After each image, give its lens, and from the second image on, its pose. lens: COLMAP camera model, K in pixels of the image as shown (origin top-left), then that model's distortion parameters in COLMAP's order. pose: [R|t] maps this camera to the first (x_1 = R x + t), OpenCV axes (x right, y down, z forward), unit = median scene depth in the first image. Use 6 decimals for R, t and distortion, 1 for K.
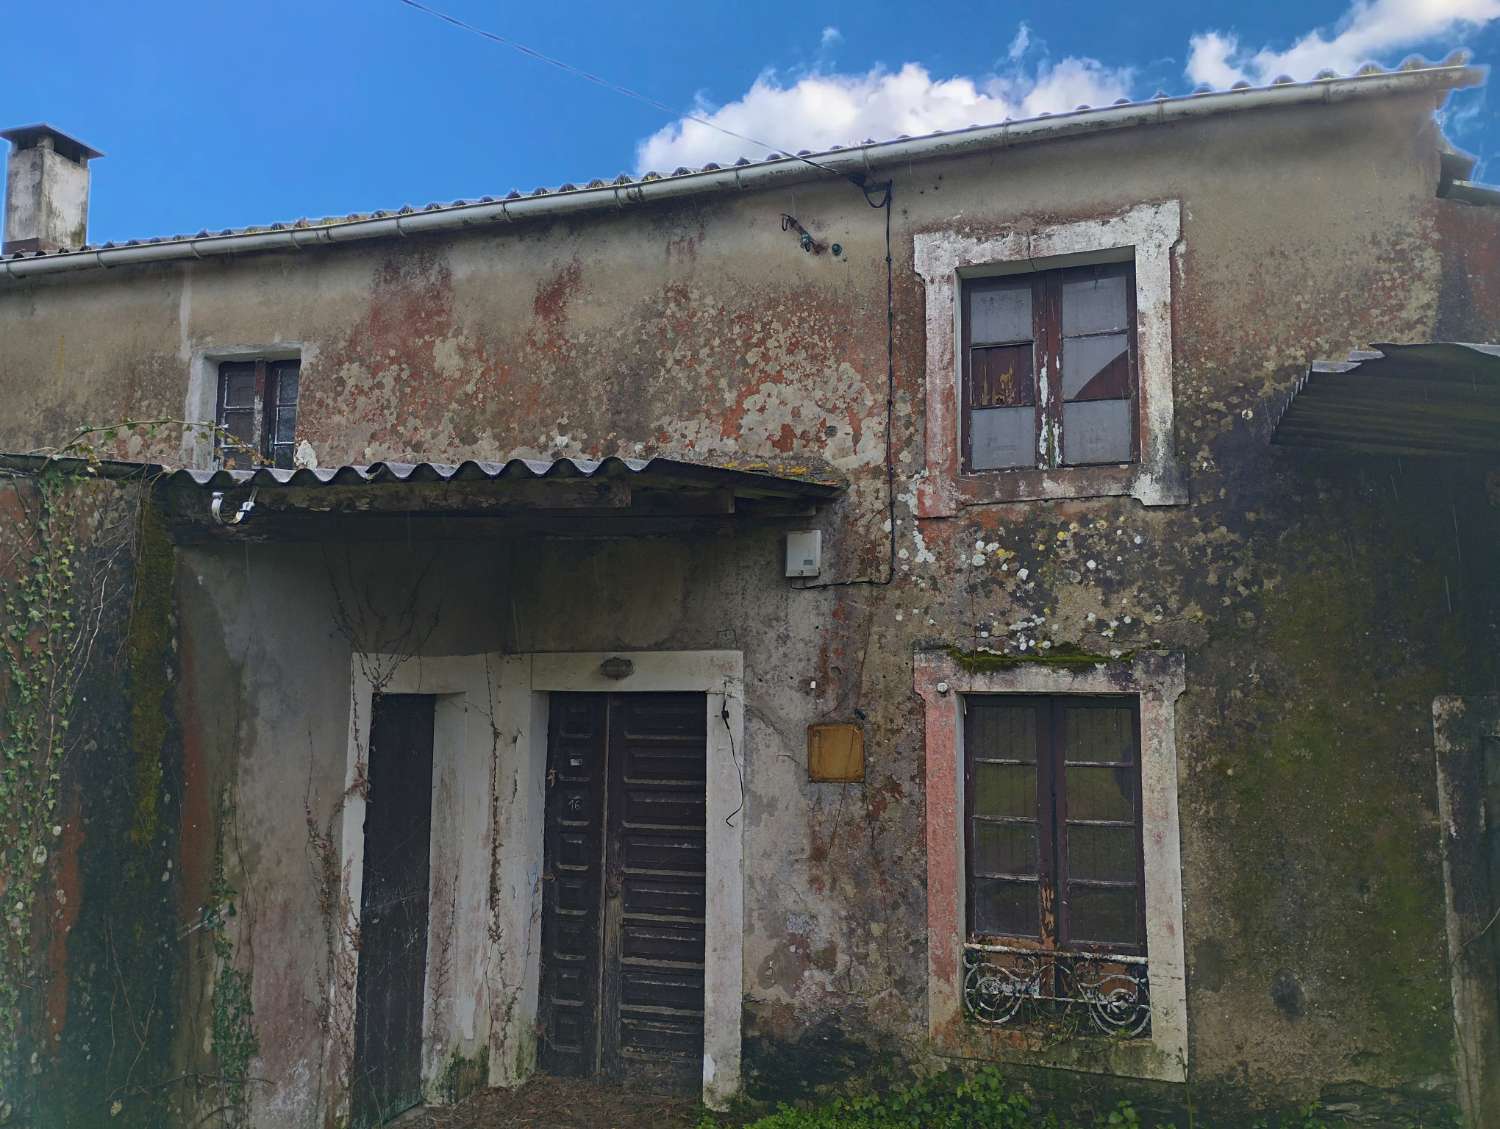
lens RADIAL K [[1243.6, 0, 750.0], [0, 1243.6, 564.5], [0, 0, 1]] dist [0.068214, -0.063296]
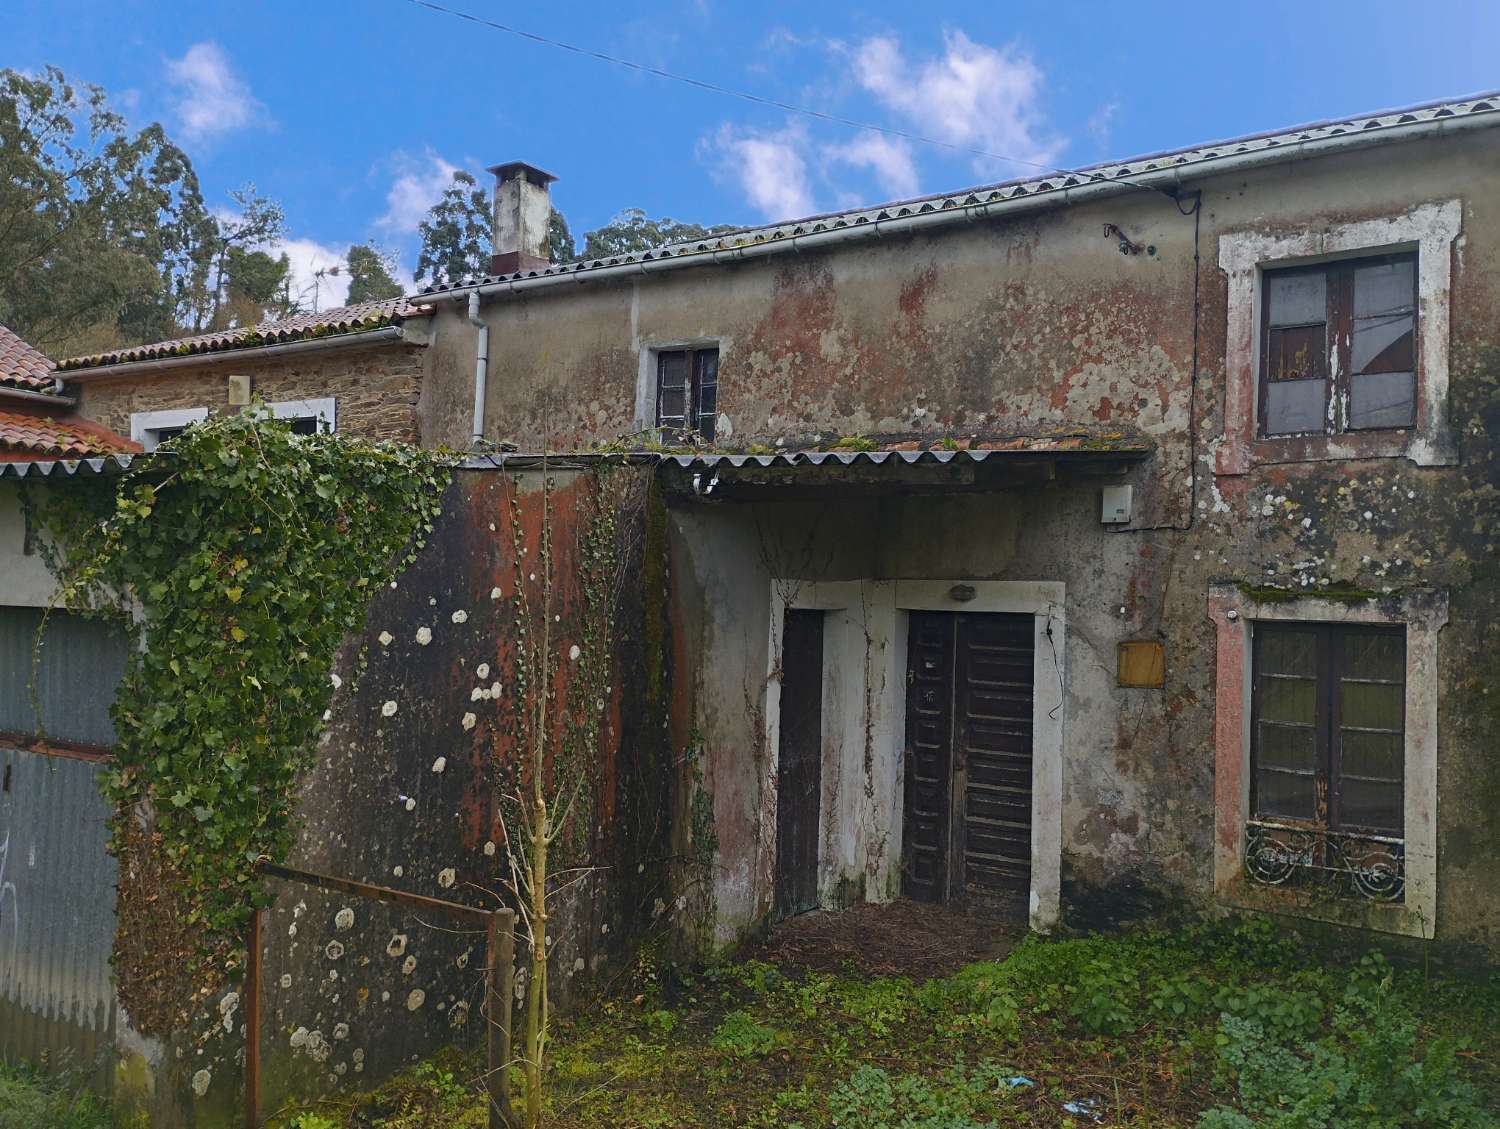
lens RADIAL K [[1243.6, 0, 750.0], [0, 1243.6, 564.5], [0, 0, 1]] dist [0.068214, -0.063296]
pose [[0.962378, 0.013624, -0.271373, 0.031059], [0.004746, 0.997747, 0.066920, -0.034516], [0.271673, -0.065690, 0.960145, -0.300966]]
